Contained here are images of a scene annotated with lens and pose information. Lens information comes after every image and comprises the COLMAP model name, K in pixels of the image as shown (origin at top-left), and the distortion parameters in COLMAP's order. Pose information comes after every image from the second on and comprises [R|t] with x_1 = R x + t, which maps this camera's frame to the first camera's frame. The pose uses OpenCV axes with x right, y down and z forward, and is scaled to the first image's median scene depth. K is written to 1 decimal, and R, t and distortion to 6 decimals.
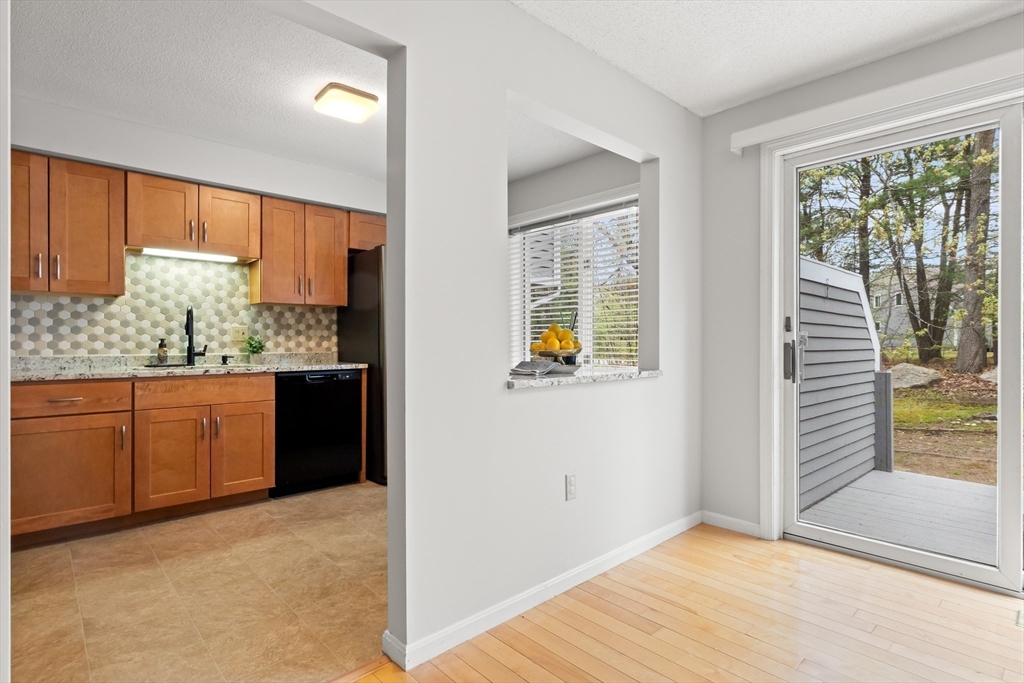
lens RADIAL K [[516.5, 0, 519.1], [0, 516.5, 343.2], [0, 0, 1]] dist [-0.003829, 0.001536]
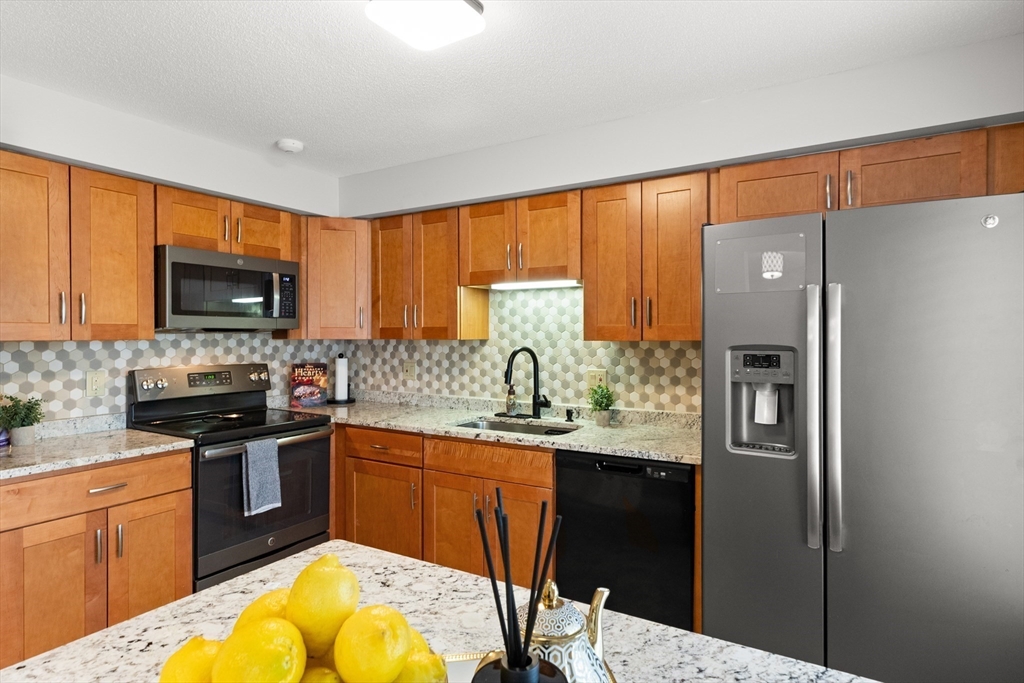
lens RADIAL K [[556.2, 0, 507.7], [0, 556.2, 339.1], [0, 0, 1]] dist [0.003930, 0.001029]
pose [[0.274140, 0.007577, -0.961660, 0.211127], [-0.001411, 0.999971, 0.007476, -0.091069], [0.961689, -0.000693, 0.274142, 0.724475]]
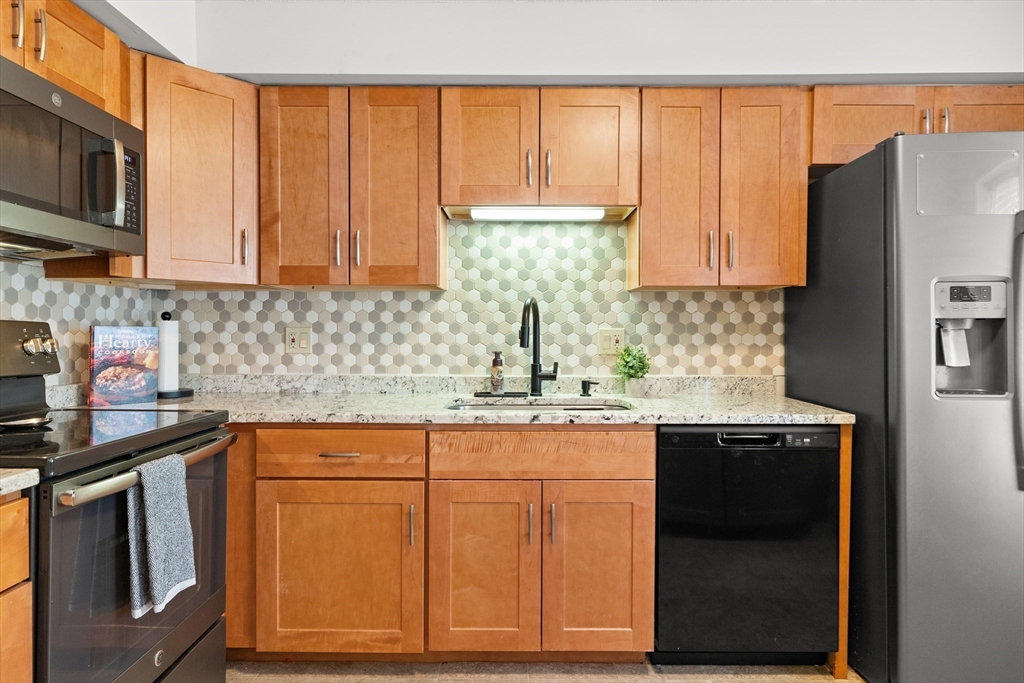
lens RADIAL K [[617.0, 0, 514.5], [0, 617.0, 338.3], [0, 0, 1]] dist [0.012754, -0.000239]
pose [[0.731254, 0.010660, -0.682022, -0.160370], [-0.003965, 0.999927, 0.011377, -0.032887], [0.682094, -0.005615, 0.731243, 0.456651]]
